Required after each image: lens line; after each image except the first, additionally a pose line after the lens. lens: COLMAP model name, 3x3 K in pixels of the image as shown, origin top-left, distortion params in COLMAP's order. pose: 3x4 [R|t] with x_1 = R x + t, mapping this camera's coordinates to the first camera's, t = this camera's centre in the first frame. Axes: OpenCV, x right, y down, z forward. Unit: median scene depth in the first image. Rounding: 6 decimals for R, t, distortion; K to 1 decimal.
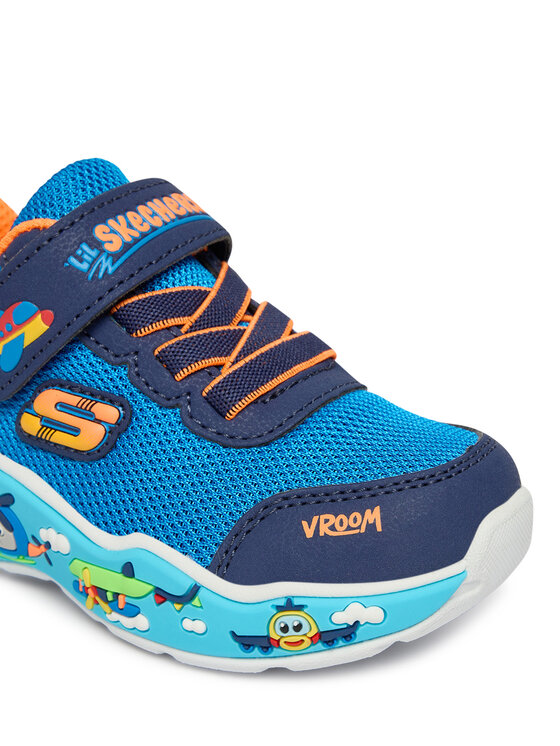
lens RADIAL K [[1617.7, 0, 275.8], [0, 1617.7, 372.6], [0, 0, 1]] dist [0.050571, 0.000000]
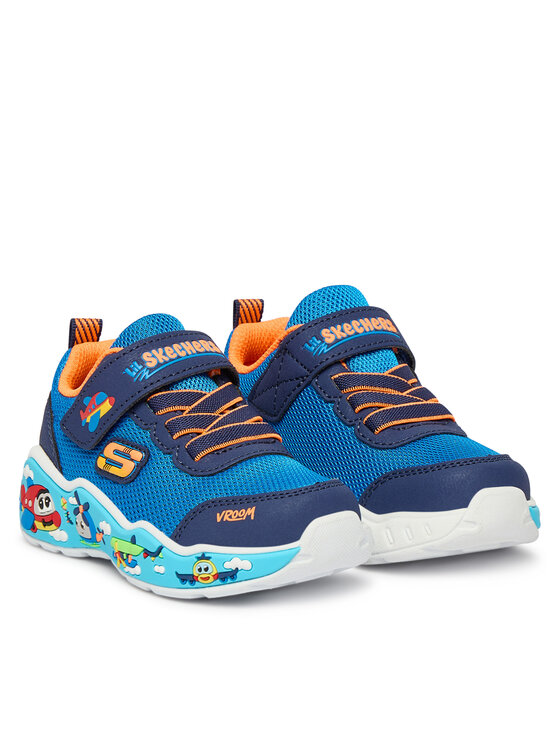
lens RADIAL K [[2733.0, 0, 283.9], [0, 2733.0, 373.8], [0, 0, 1]] dist [0.979251, 0.000000]
pose [[0.951591, 0.053816, -0.302619, 0.968028], [-0.095136, 0.987774, -0.123496, 0.296178], [0.292273, 0.146308, 0.945077, -1.840372]]
